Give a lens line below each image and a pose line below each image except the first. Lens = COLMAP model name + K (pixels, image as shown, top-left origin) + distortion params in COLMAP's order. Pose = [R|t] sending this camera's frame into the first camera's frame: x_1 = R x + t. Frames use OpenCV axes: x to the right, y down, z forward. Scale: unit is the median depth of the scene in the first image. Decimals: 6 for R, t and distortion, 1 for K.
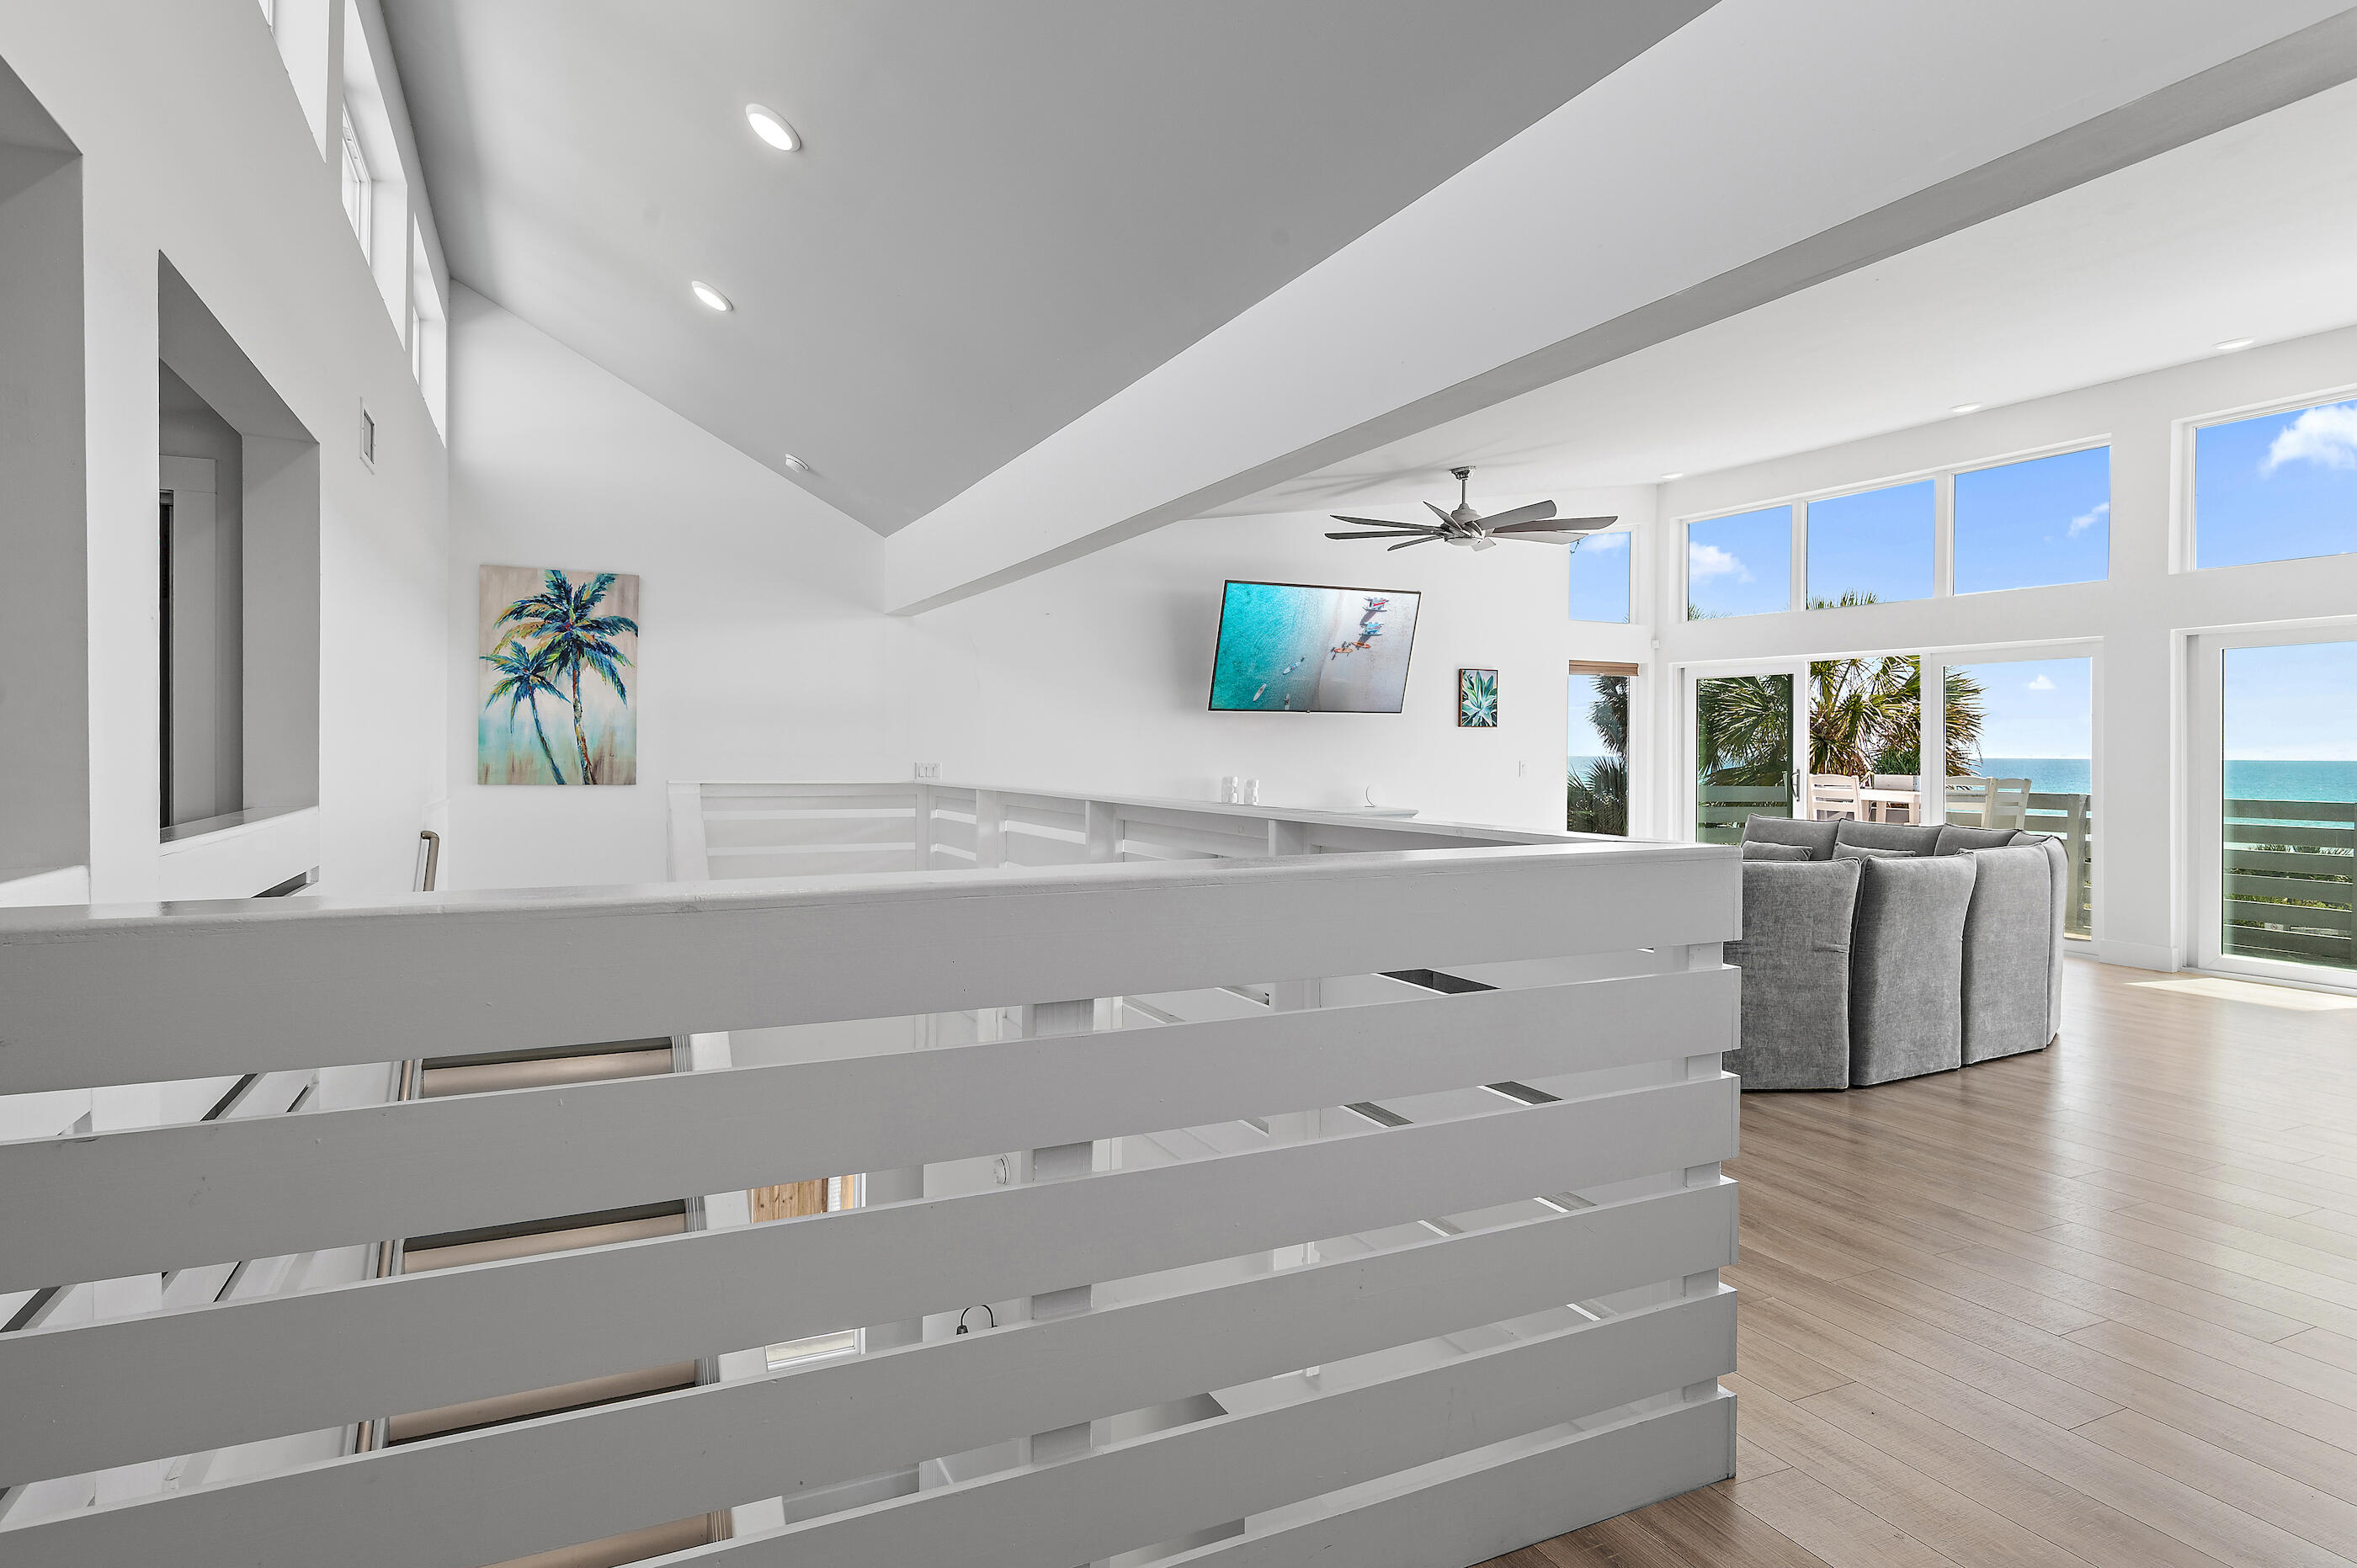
lens RADIAL K [[1261.3, 0, 1170.0], [0, 1261.3, 760.6], [0, 0, 1]] dist [-0.001991, 0.000863]
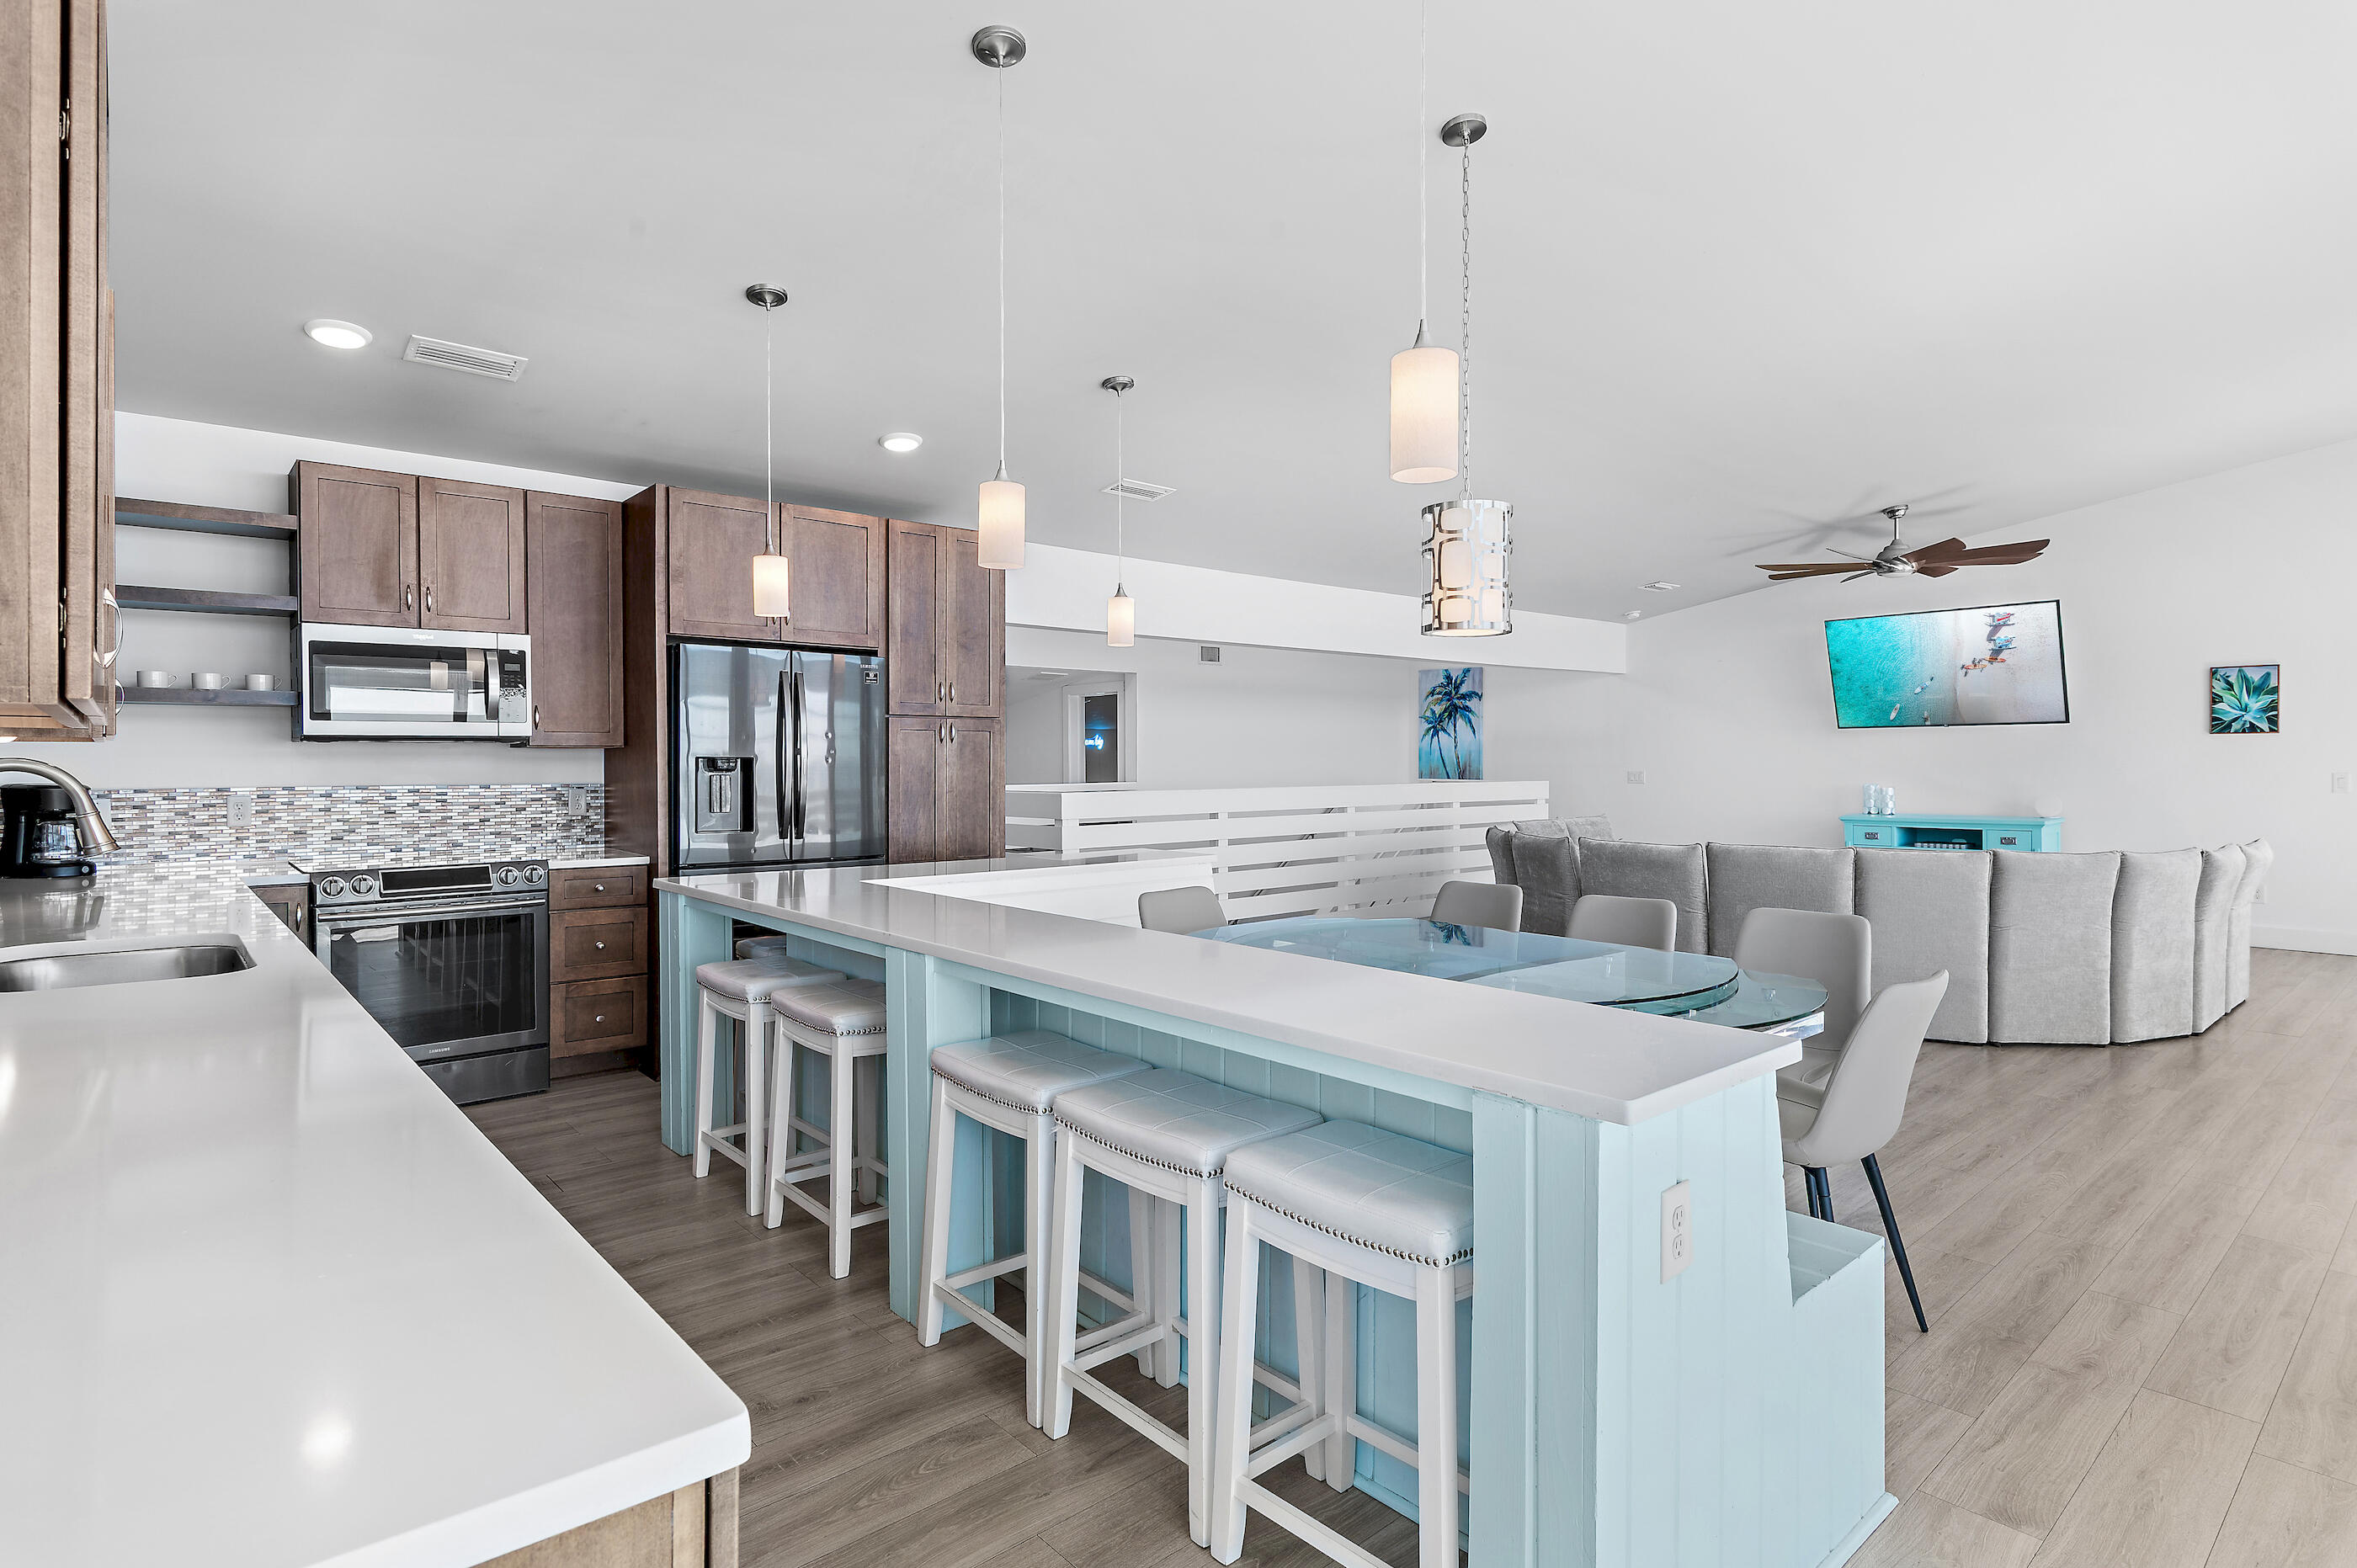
lens RADIAL K [[1186.2, 0, 1187.8], [0, 1186.2, 778.9], [0, 0, 1]] dist [-0.002756, -0.000309]
pose [[0.269363, 0.012685, -0.962955, 1.074554], [-0.002078, 0.999919, 0.012590, -0.005449], [0.963036, -0.001390, 0.269368, 0.120092]]
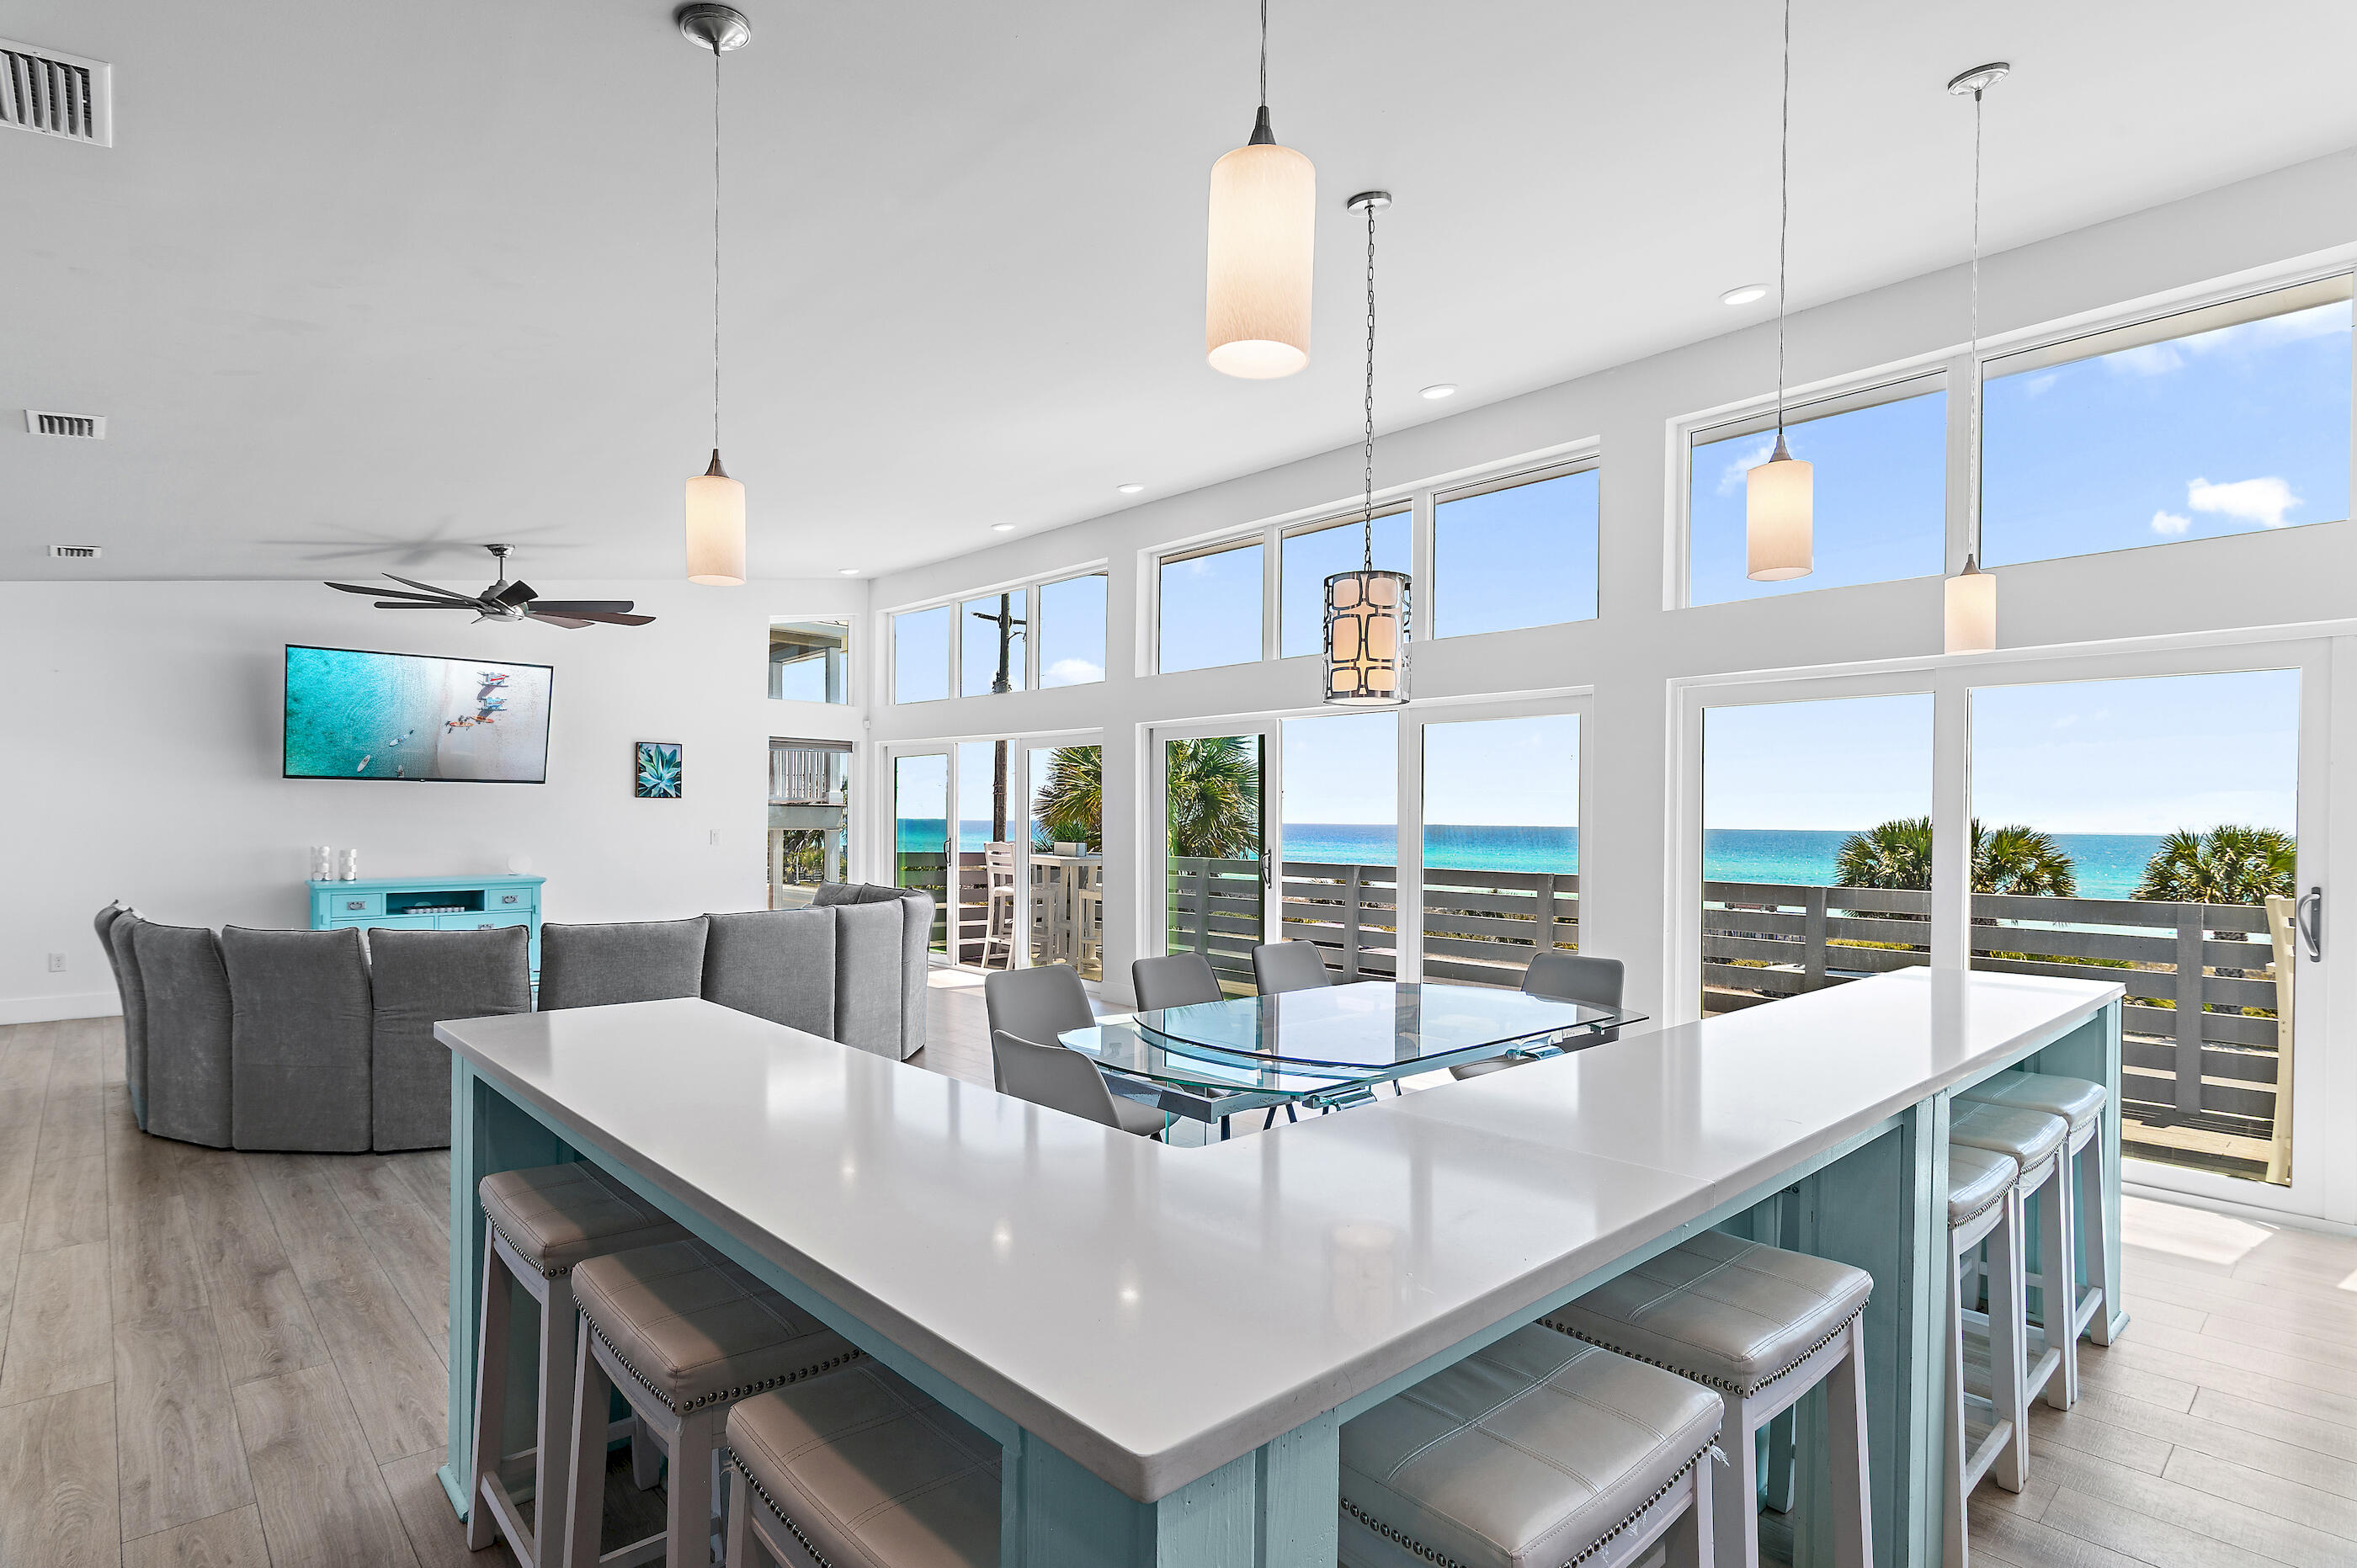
lens RADIAL K [[1149.9, 0, 1168.9], [0, 1149.9, 834.5], [0, 0, 1]] dist [-0.000955, 0.000777]
pose [[0.954313, 0.000707, 0.298809, 0.473453], [-0.002927, 0.999971, 0.006983, -0.005082], [-0.298795, -0.007538, 0.954287, -0.057919]]
